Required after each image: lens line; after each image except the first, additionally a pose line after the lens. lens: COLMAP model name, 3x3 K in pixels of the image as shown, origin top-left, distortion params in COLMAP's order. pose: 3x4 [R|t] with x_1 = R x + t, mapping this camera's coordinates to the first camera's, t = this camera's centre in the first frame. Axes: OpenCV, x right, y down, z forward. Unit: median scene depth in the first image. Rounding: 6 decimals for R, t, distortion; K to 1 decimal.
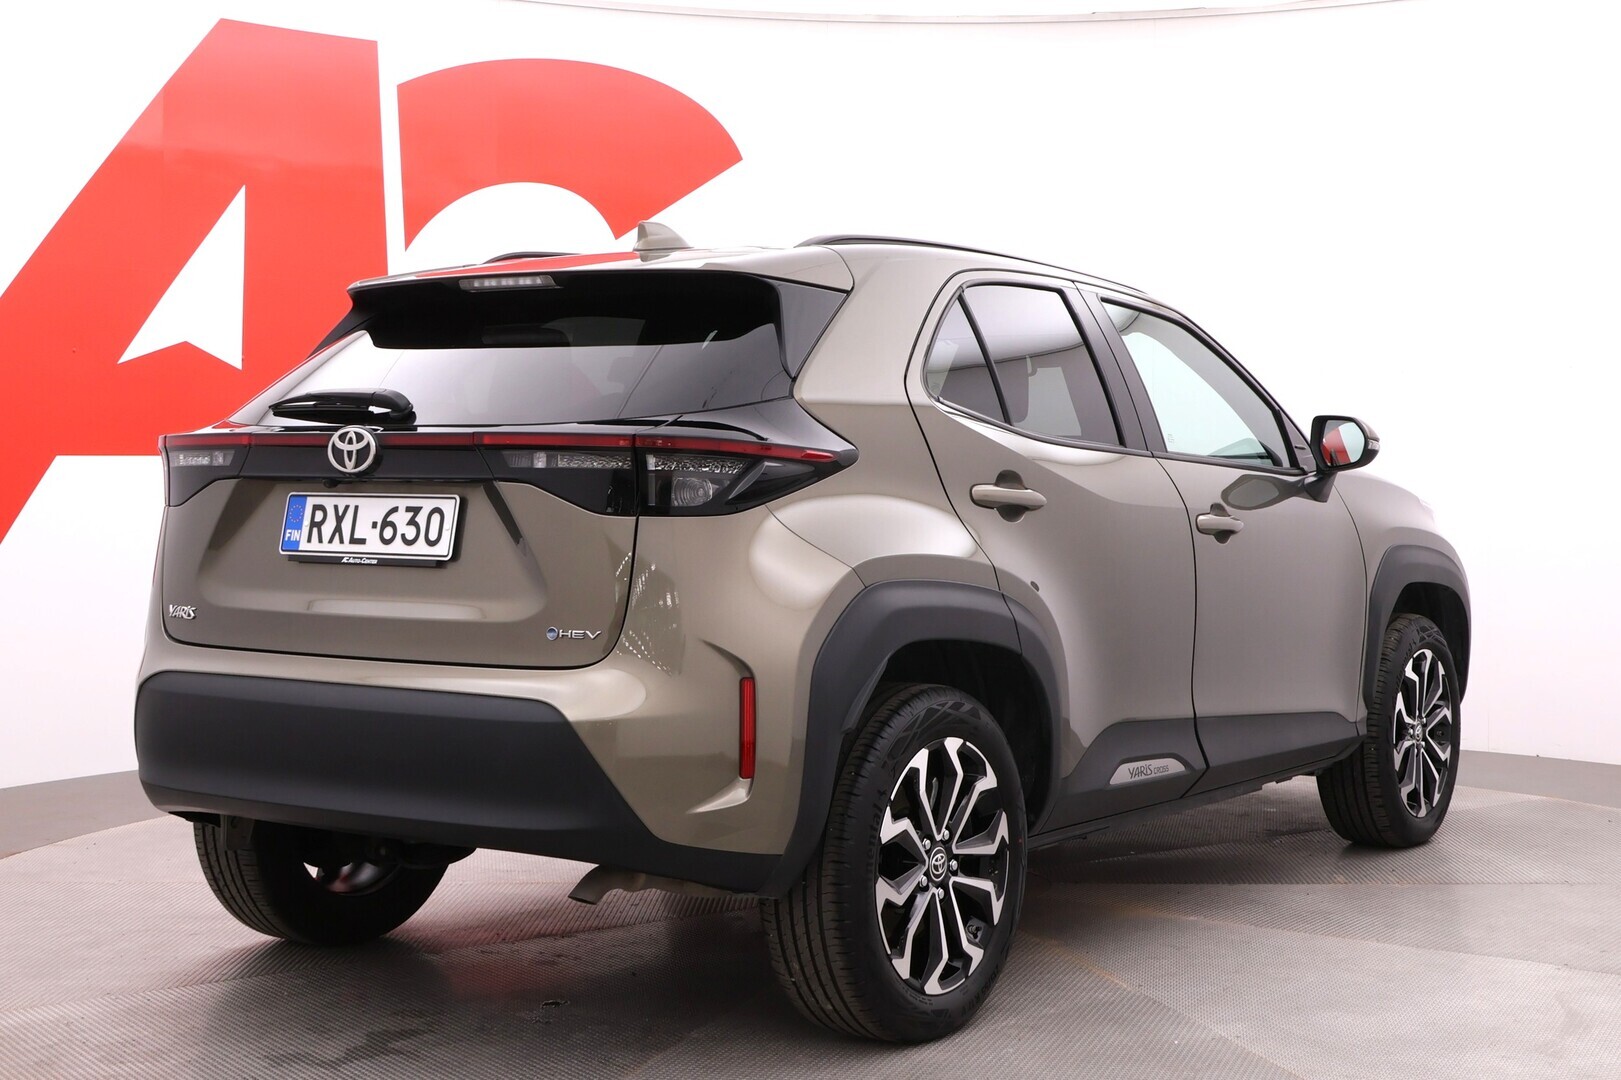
lens RADIAL K [[1383.4, 0, 870.8], [0, 1383.4, 536.1], [0, 0, 1]] dist [-0.016084, -0.003185]
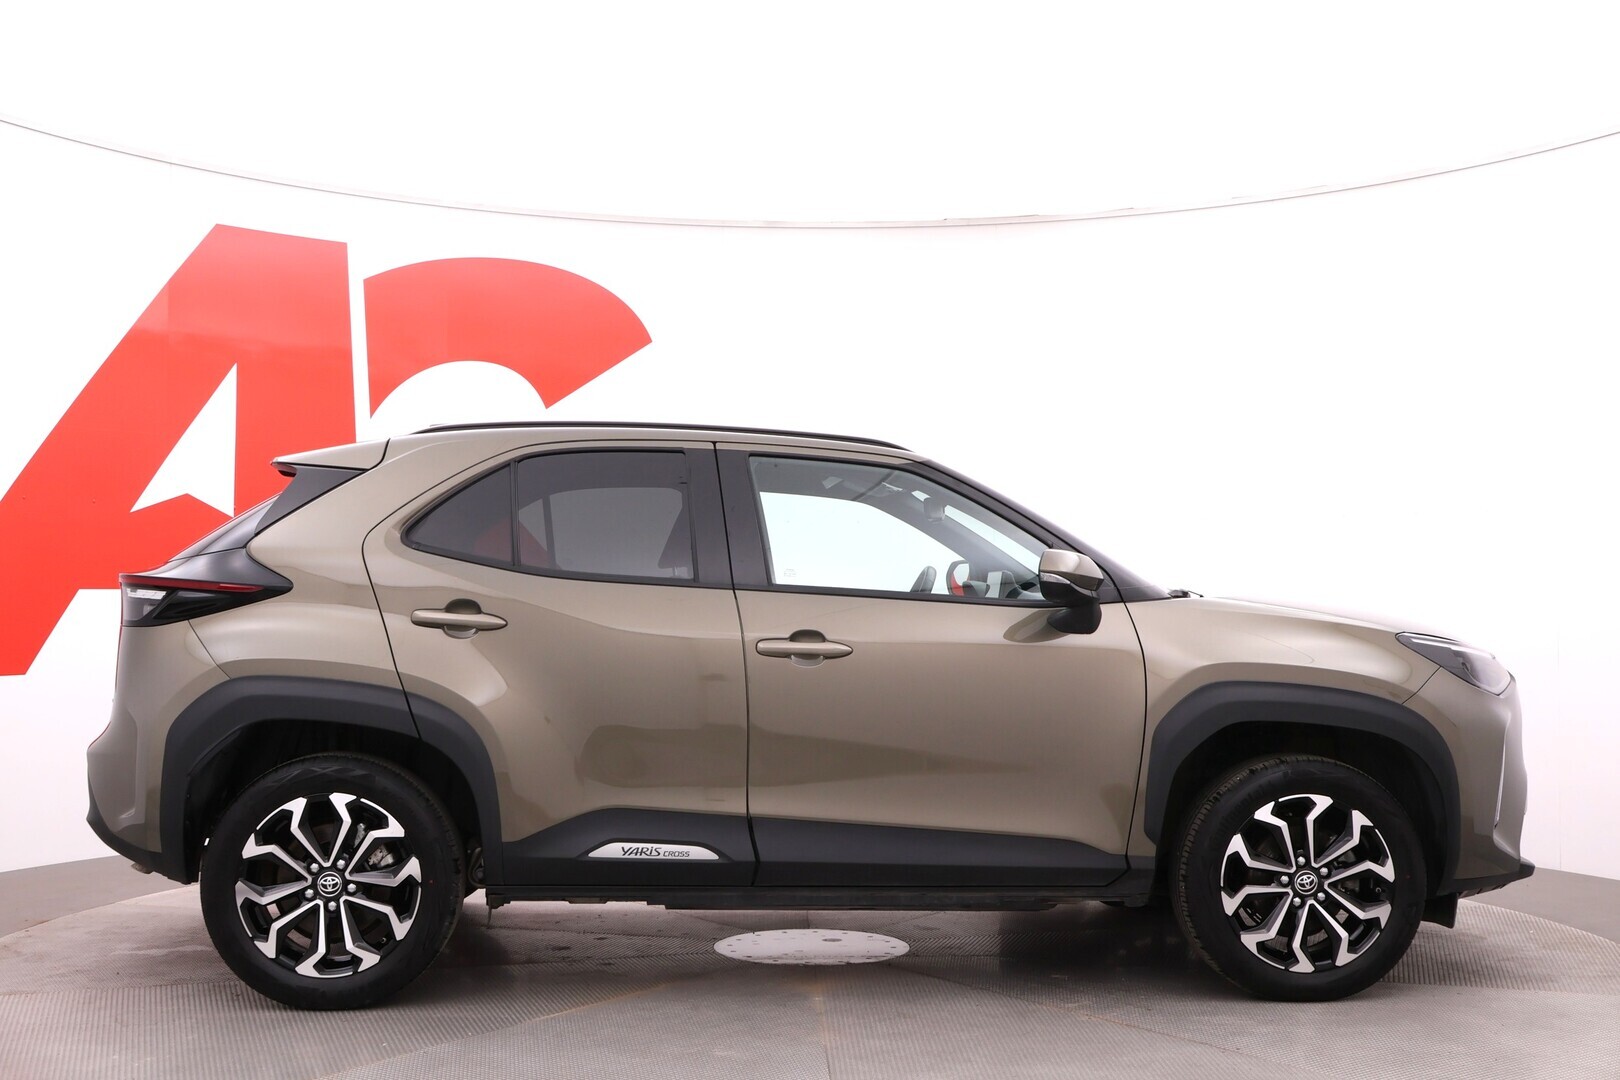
lens RADIAL K [[1382.6, 0, 870.2], [0, 1382.6, 536.1], [0, 0, 1]] dist [-0.016084, -0.003185]
pose [[0.995915, 0.016477, -0.088776, 0.205763], [-0.025946, 0.993965, -0.106587, 0.005232], [0.086484, 0.108455, 0.990332, -0.110566]]
